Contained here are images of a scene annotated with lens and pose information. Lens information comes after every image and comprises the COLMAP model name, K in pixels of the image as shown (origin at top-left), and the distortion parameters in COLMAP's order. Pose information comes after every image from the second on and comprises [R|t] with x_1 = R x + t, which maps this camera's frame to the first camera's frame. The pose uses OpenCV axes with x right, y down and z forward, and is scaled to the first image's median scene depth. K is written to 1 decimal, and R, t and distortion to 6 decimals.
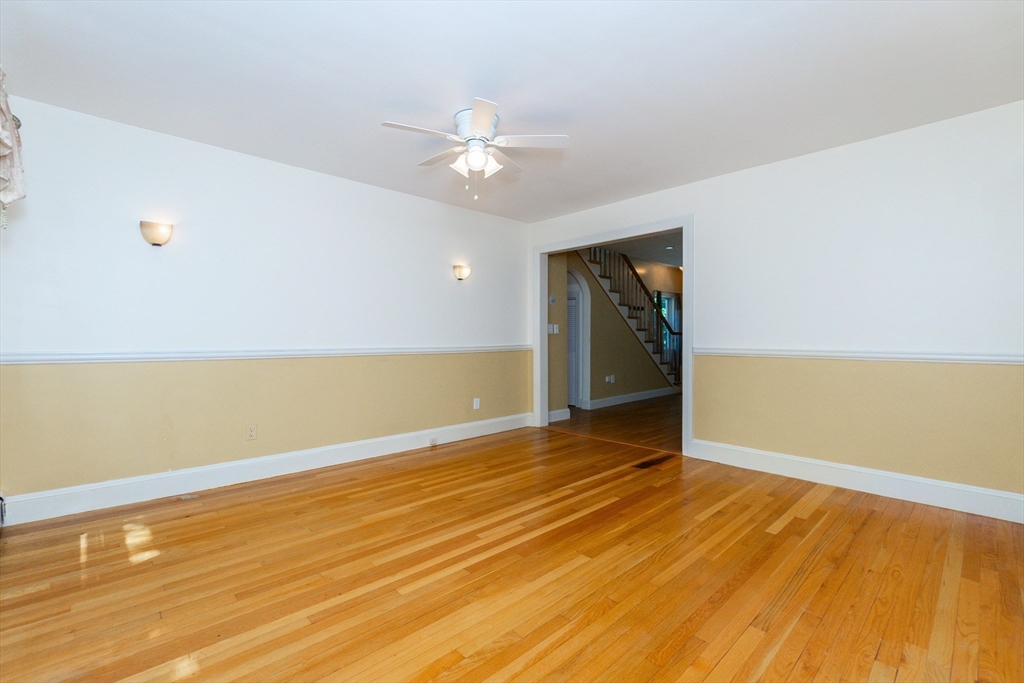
lens RADIAL K [[450.4, 0, 513.2], [0, 450.4, 338.9], [0, 0, 1]] dist [-0.000787, -0.000499]
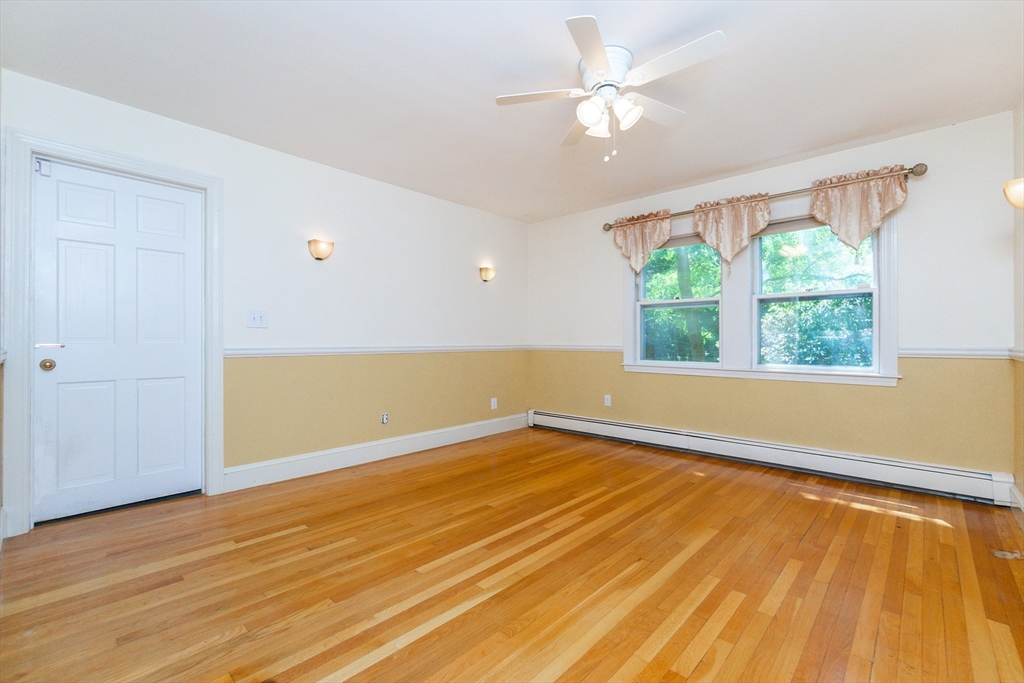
lens RADIAL K [[450.4, 0, 513.2], [0, 450.4, 338.9], [0, 0, 1]] dist [-0.000787, -0.000499]
pose [[-0.998252, -0.002257, -0.059066, 0.144318], [-0.002123, 0.999995, -0.002334, 0.002026], [0.059071, -0.002205, -0.998251, 1.897901]]
